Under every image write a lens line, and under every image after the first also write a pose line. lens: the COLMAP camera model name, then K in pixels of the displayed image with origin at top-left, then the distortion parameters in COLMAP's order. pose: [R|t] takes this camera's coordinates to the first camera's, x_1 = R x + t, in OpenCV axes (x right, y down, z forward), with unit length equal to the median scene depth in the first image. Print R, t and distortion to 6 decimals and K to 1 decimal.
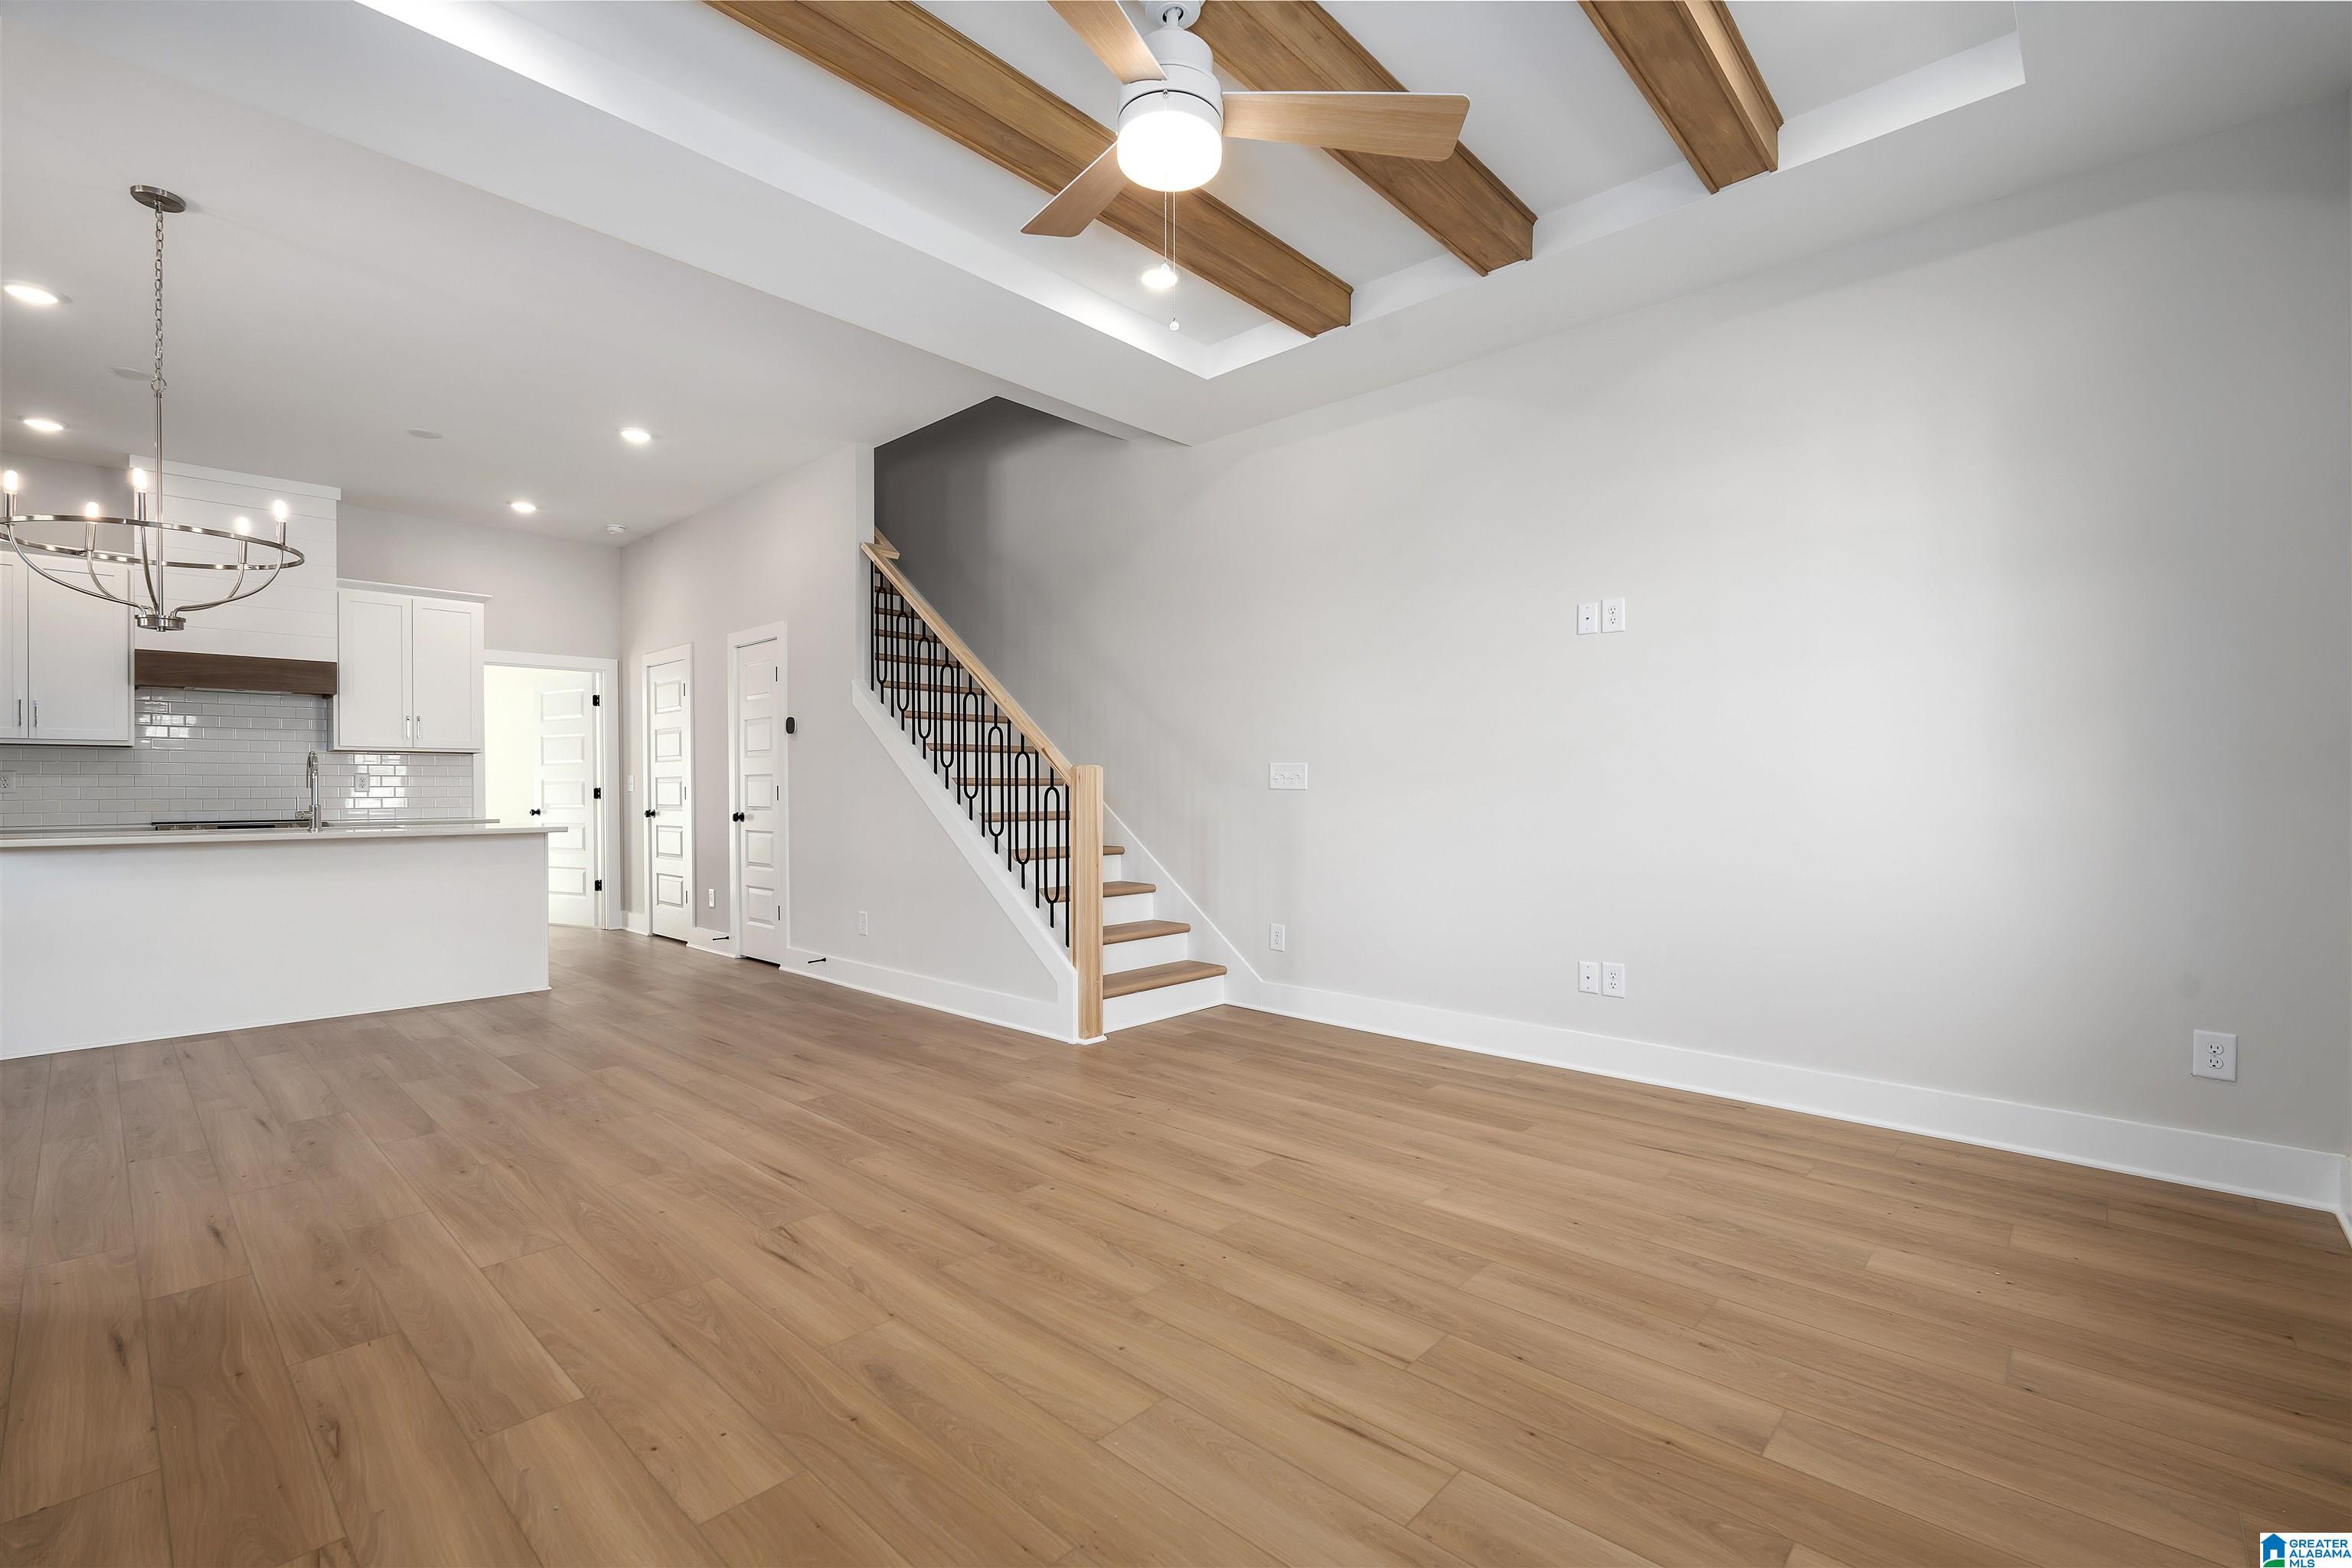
lens RADIAL K [[1024.4, 0, 1177.6], [0, 1024.4, 794.1], [0, 0, 1]] dist [0.000979, -0.000890]
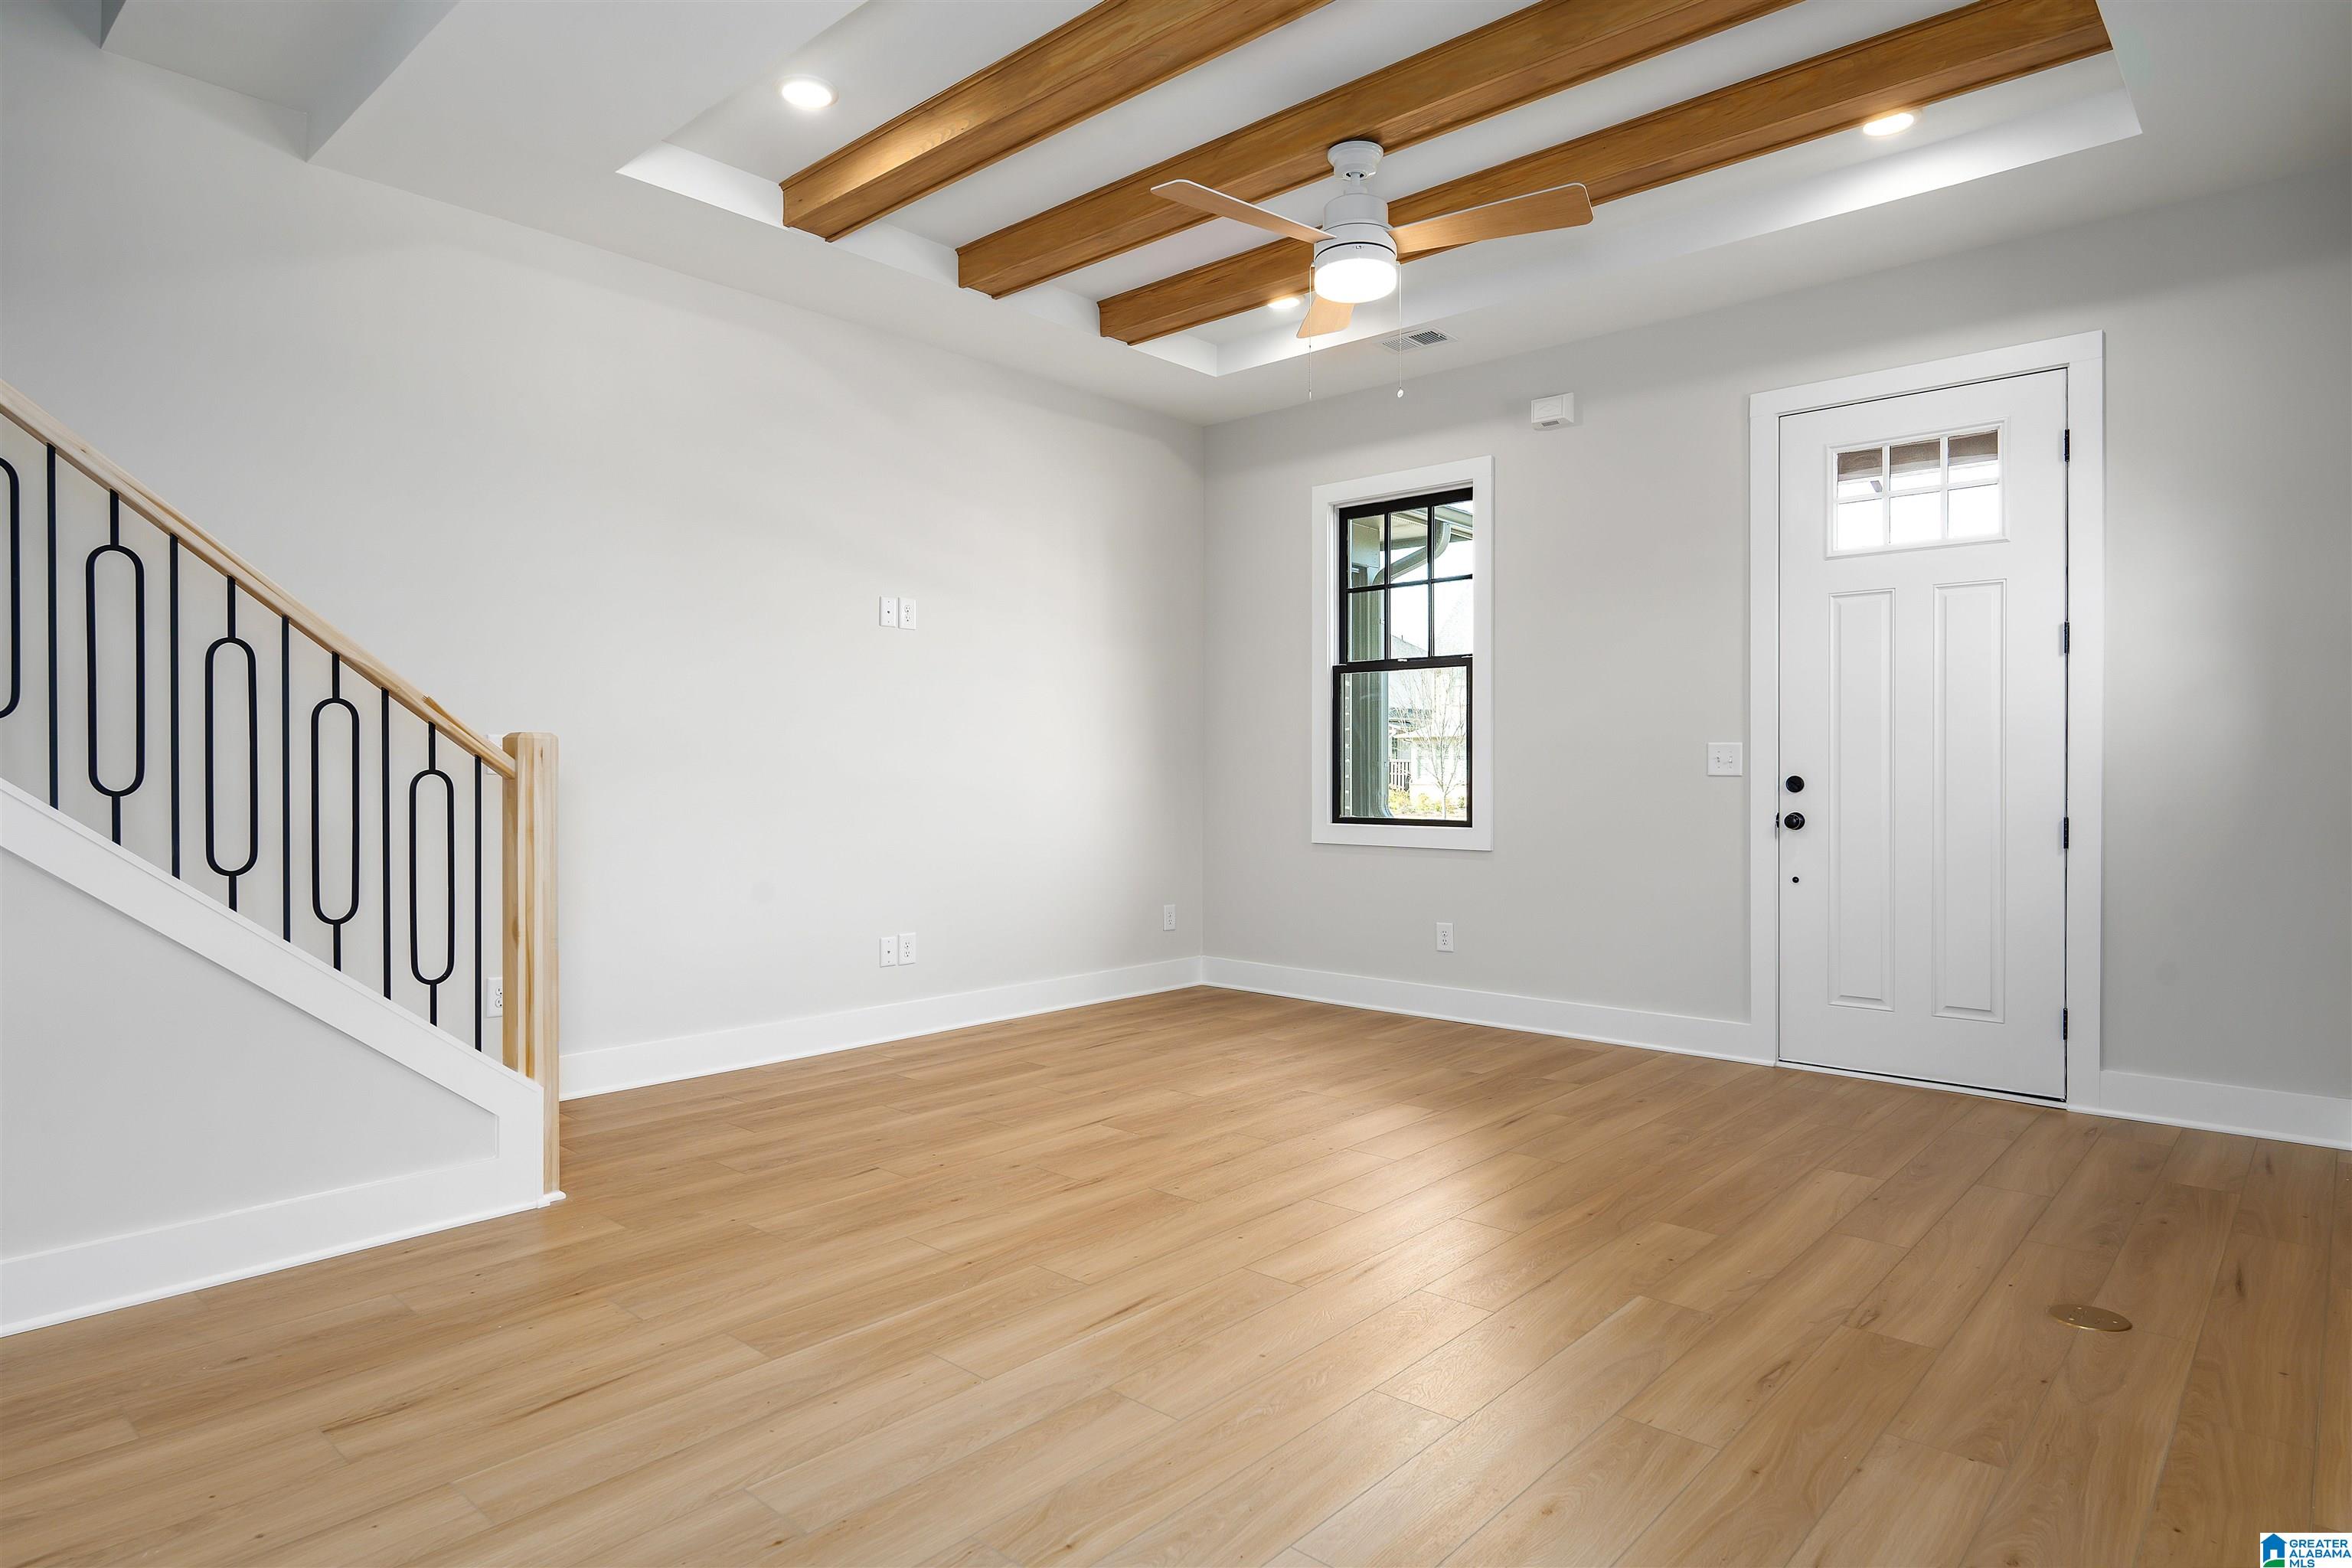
lens RADIAL K [[1317.6, 0, 1178.9], [0, 1317.6, 786.7], [0, 0, 1]] dist [-0.000949, -0.000306]
pose [[-0.019041, -0.007902, 0.999787, -1.171696], [0.006242, 0.999948, 0.008022, -0.000495], [-0.999799, 0.006393, -0.018991, 0.882477]]
